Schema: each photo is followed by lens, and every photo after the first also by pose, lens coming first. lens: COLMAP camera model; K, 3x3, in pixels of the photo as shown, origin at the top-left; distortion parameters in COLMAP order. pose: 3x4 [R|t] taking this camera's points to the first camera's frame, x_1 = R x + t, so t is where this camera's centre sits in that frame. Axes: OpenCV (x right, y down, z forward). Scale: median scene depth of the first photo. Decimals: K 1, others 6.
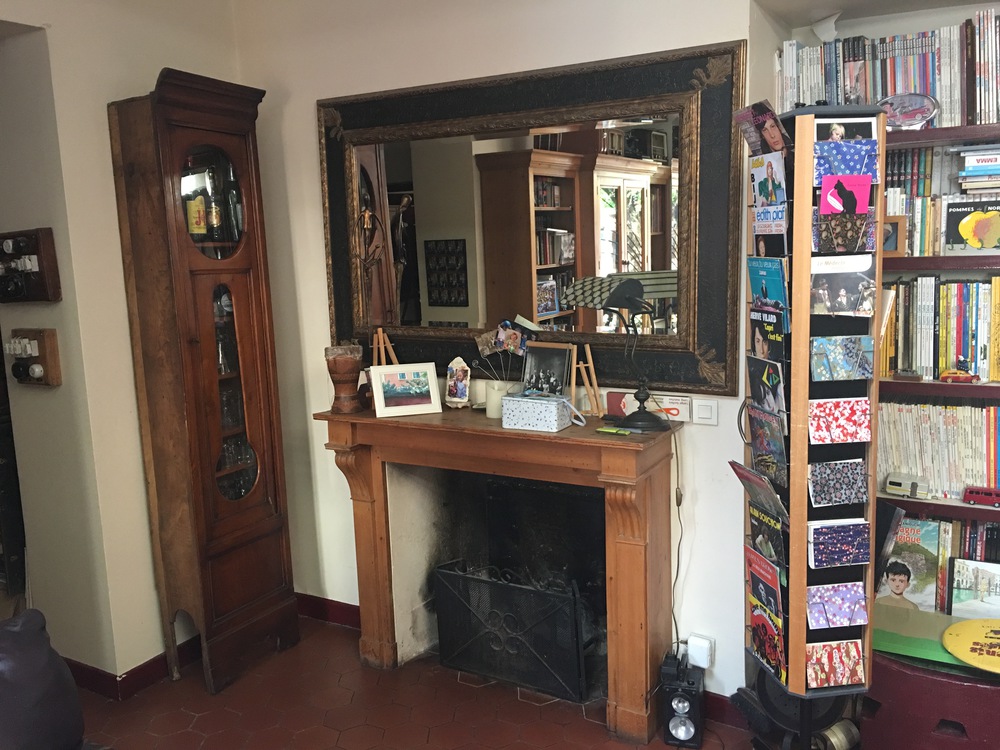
lens RADIAL K [[849.4, 0, 505.2], [0, 849.4, 376.8], [0, 0, 1]] dist [0.065379, -0.064818]
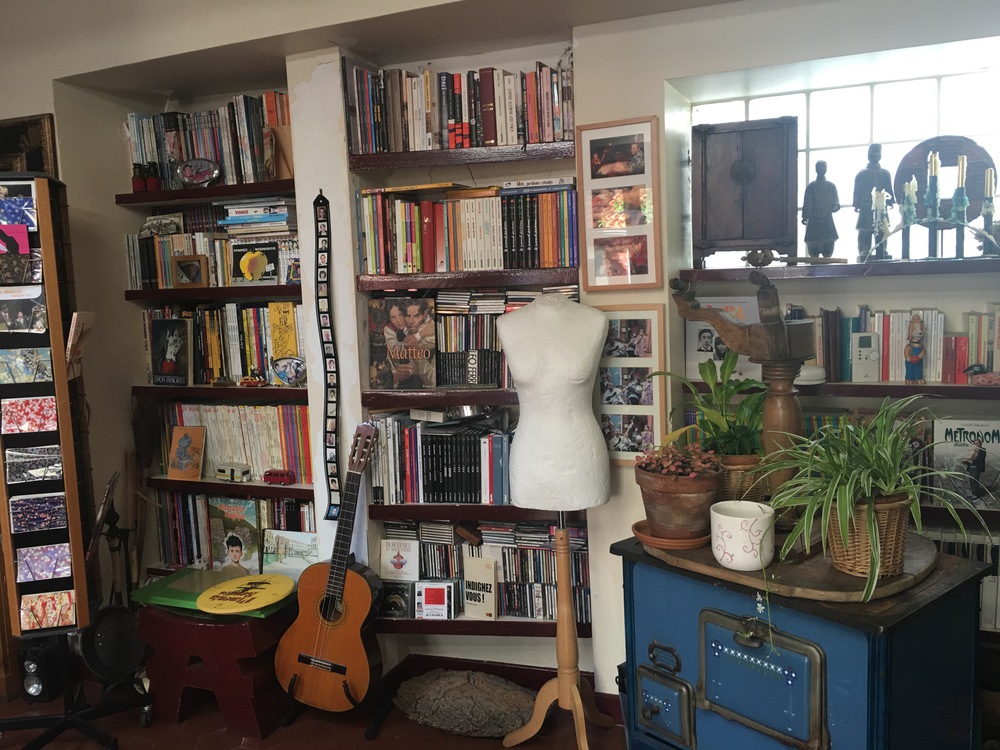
lens RADIAL K [[849.4, 0, 495.9], [0, 849.4, 369.5], [0, 0, 1]] dist [0.065379, -0.064818]
pose [[0.993978, -0.019458, 0.107842, 0.901238], [0.024359, 0.998721, -0.044315, 0.054842], [-0.106842, 0.046675, 0.993180, -0.332555]]
